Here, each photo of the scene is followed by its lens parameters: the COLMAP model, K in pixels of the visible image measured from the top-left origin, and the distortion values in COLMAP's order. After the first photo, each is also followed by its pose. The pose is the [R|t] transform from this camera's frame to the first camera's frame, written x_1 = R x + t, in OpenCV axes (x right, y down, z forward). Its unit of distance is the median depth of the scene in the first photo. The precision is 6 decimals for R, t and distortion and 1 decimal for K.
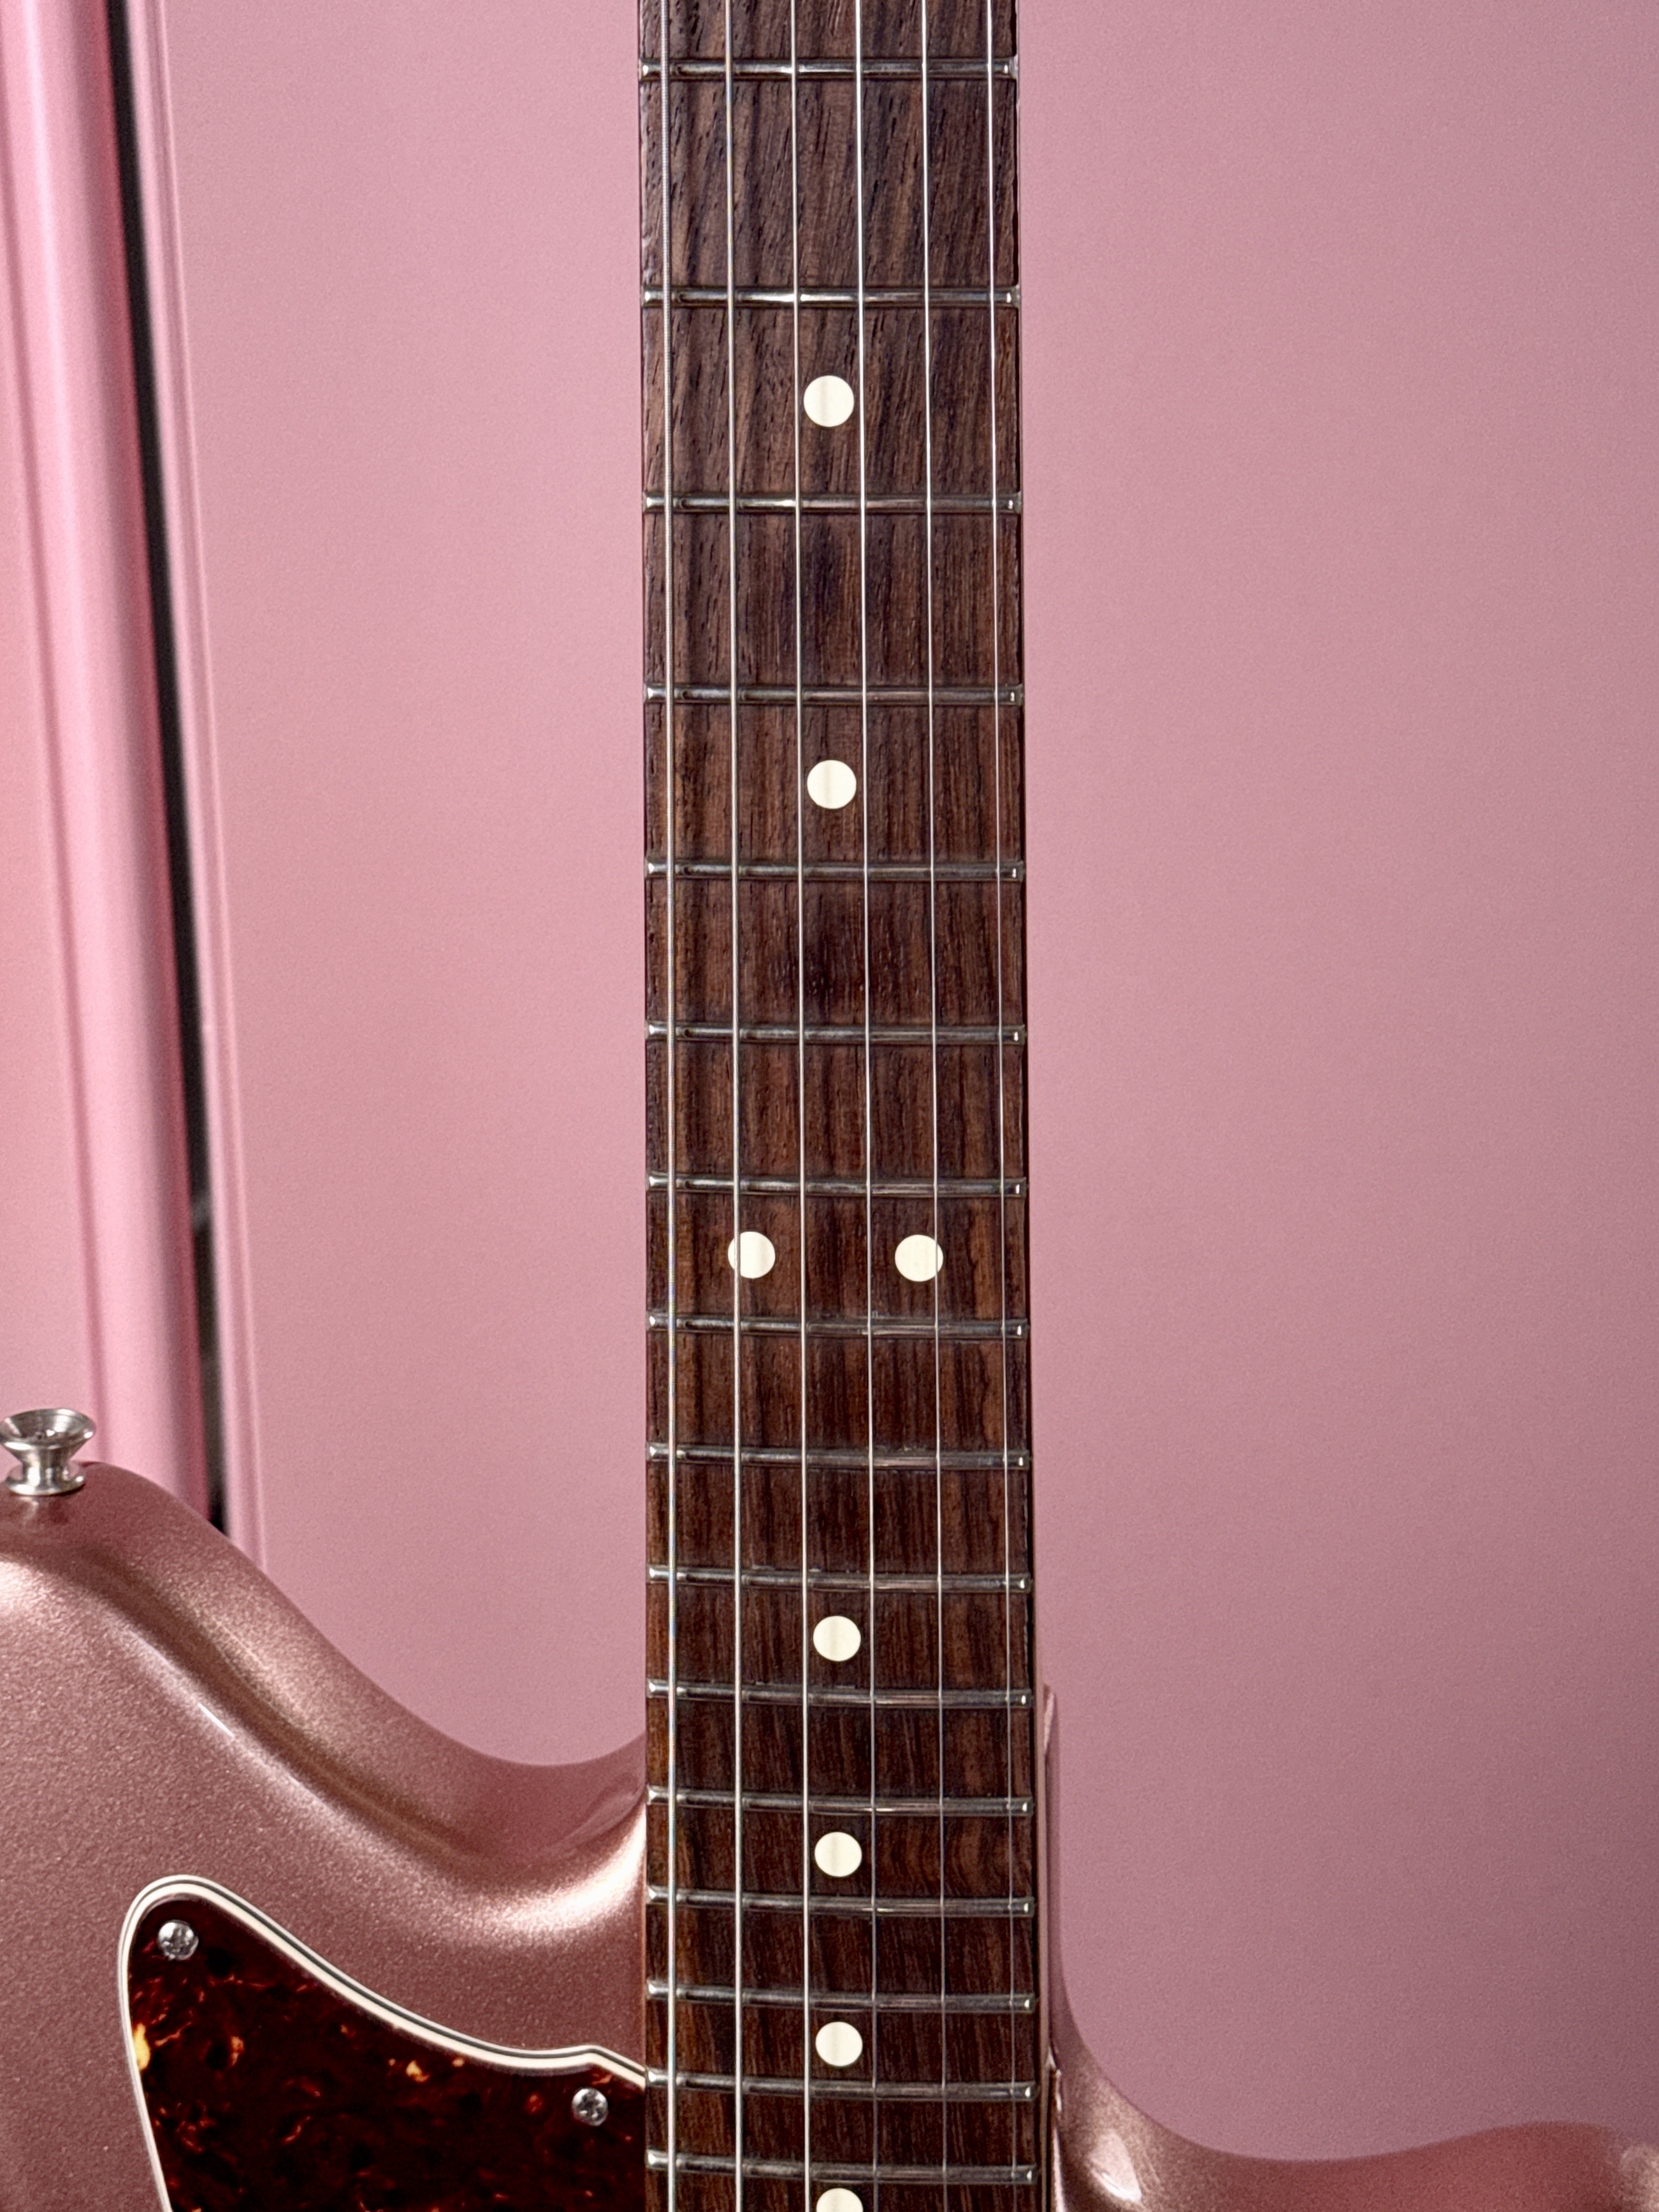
lens RADIAL K [[3303.7, 0, 1057.7], [0, 3303.7, 924.7], [0, 0, 1]] dist [0.064152, 0.000000]
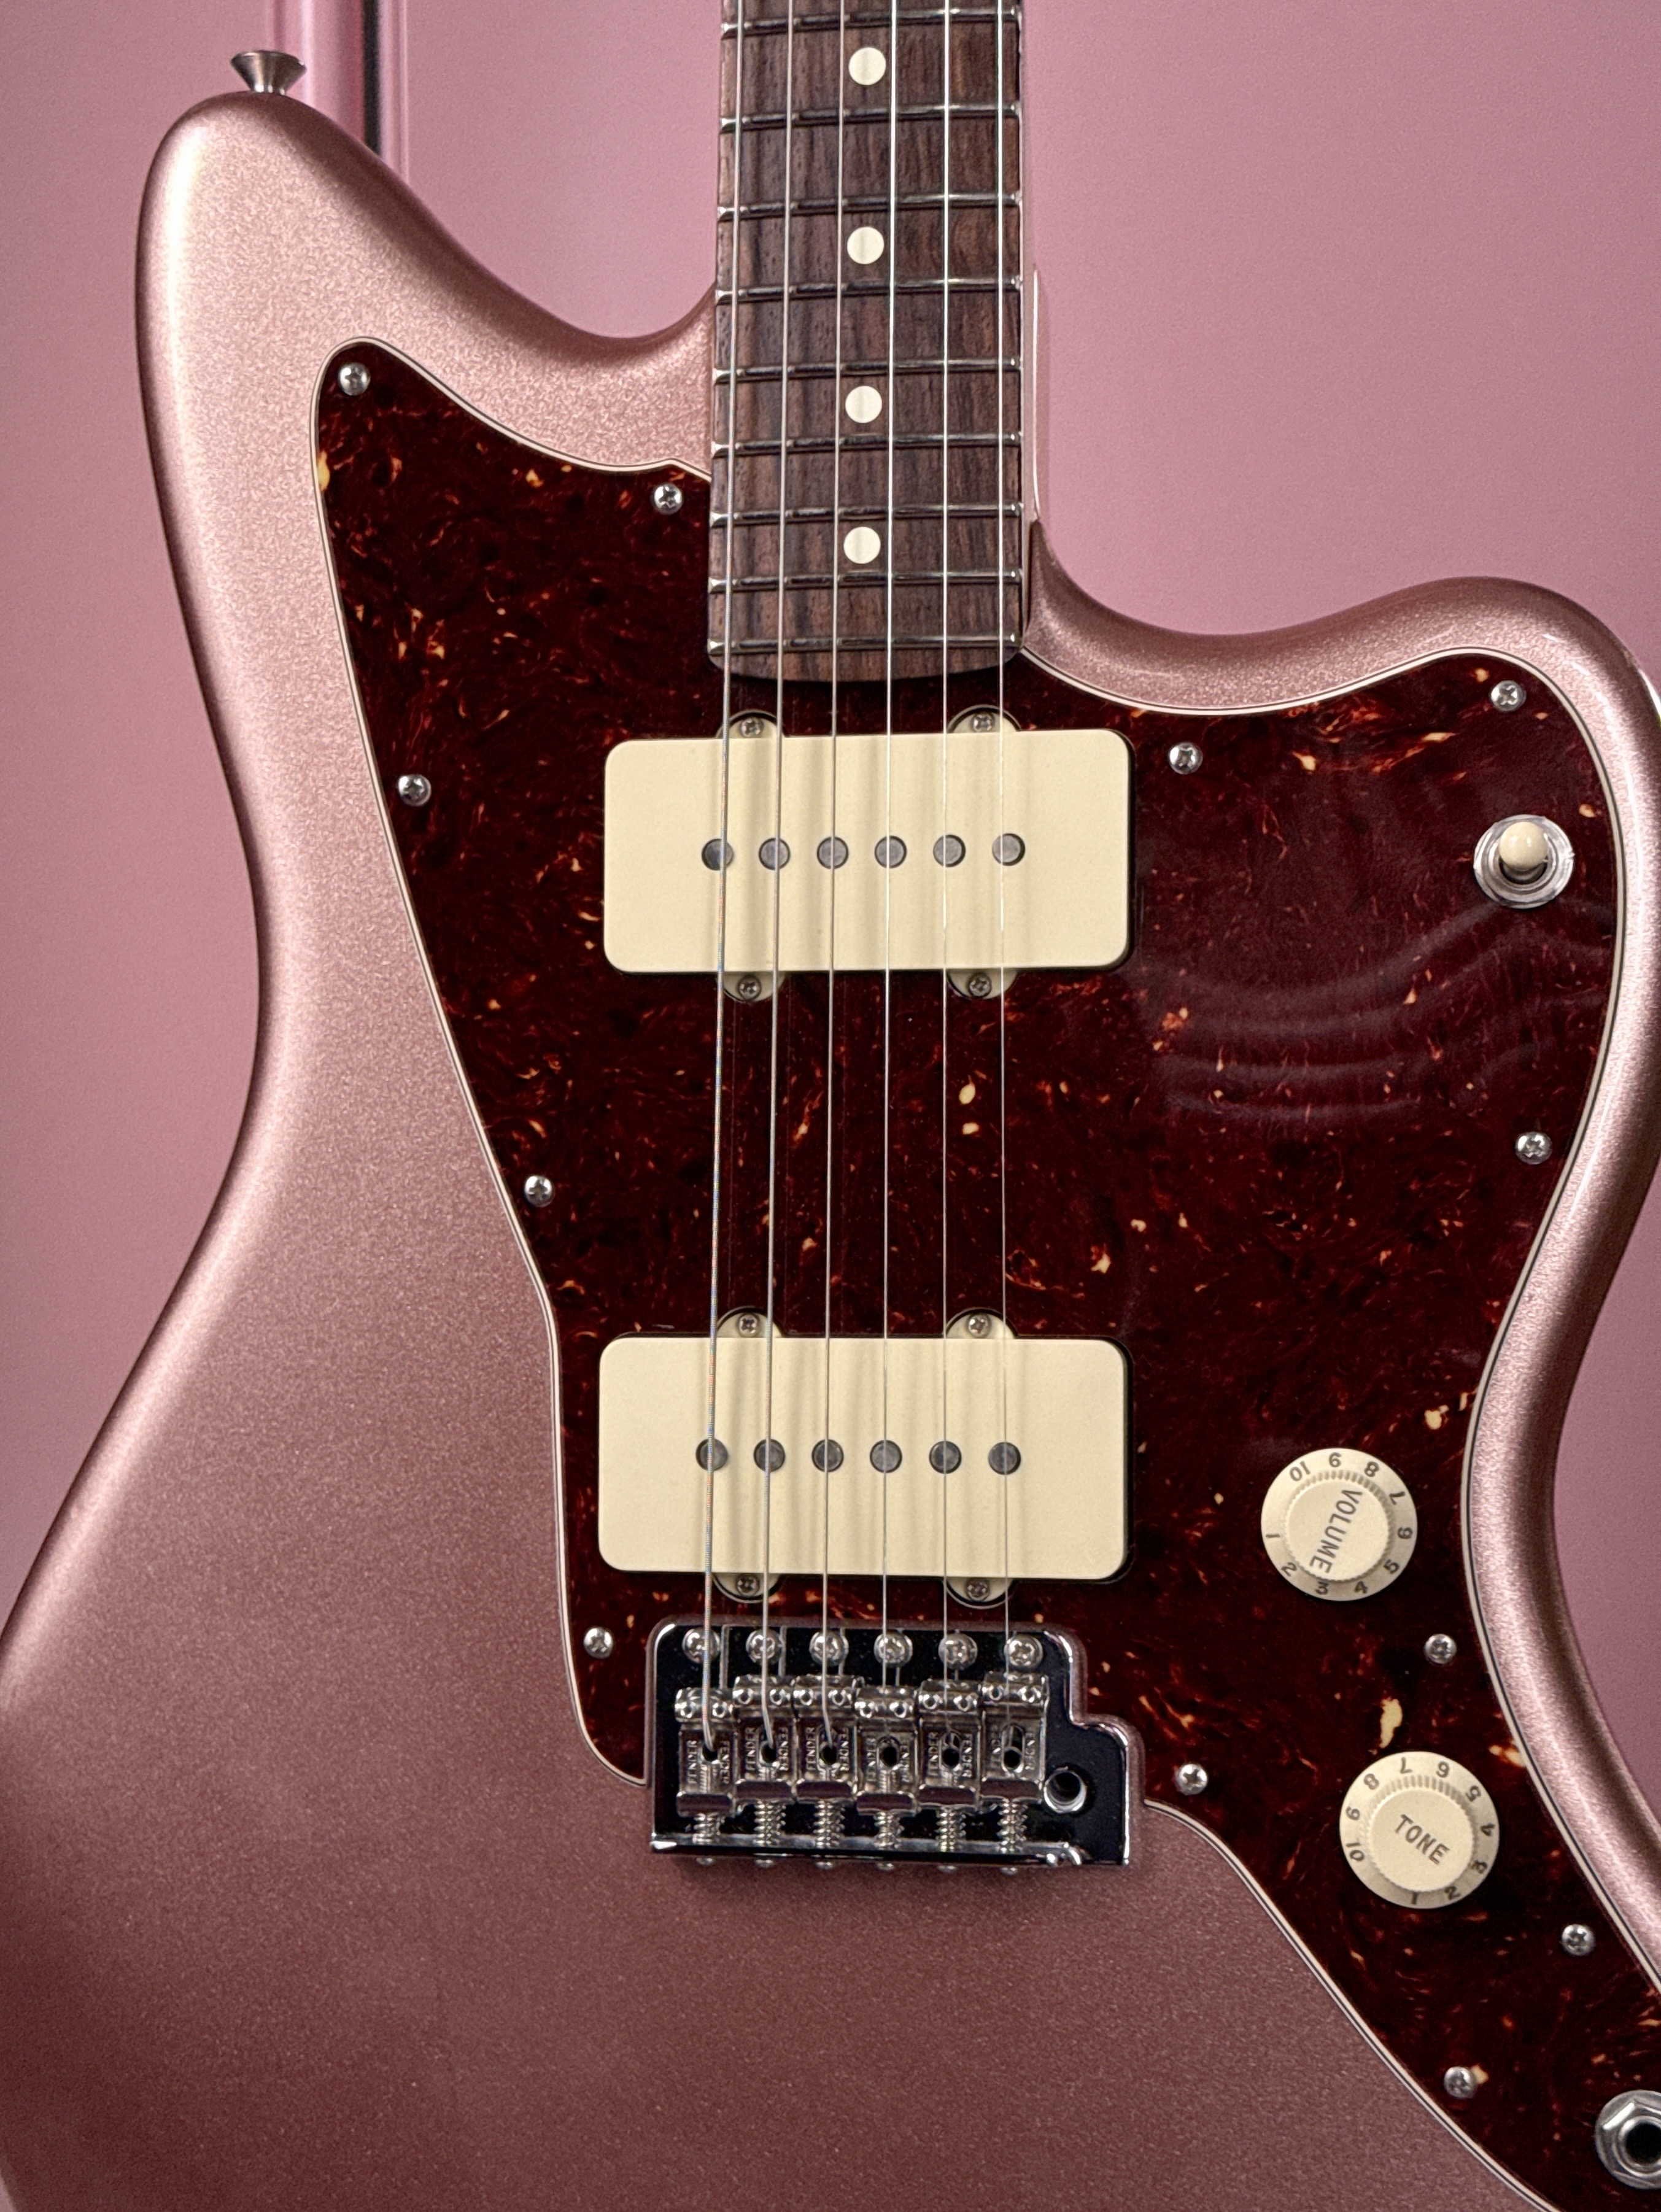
lens RADIAL K [[3032.2, 0, 802.2], [0, 3032.2, 1415.9], [0, 0, 1]] dist [0.107761, 0.000000]
pose [[0.996381, 0.002051, -0.084972, 0.010869], [-0.019576, 0.978369, -0.205937, 0.931841], [0.082711, 0.206855, 0.974869, -0.062185]]
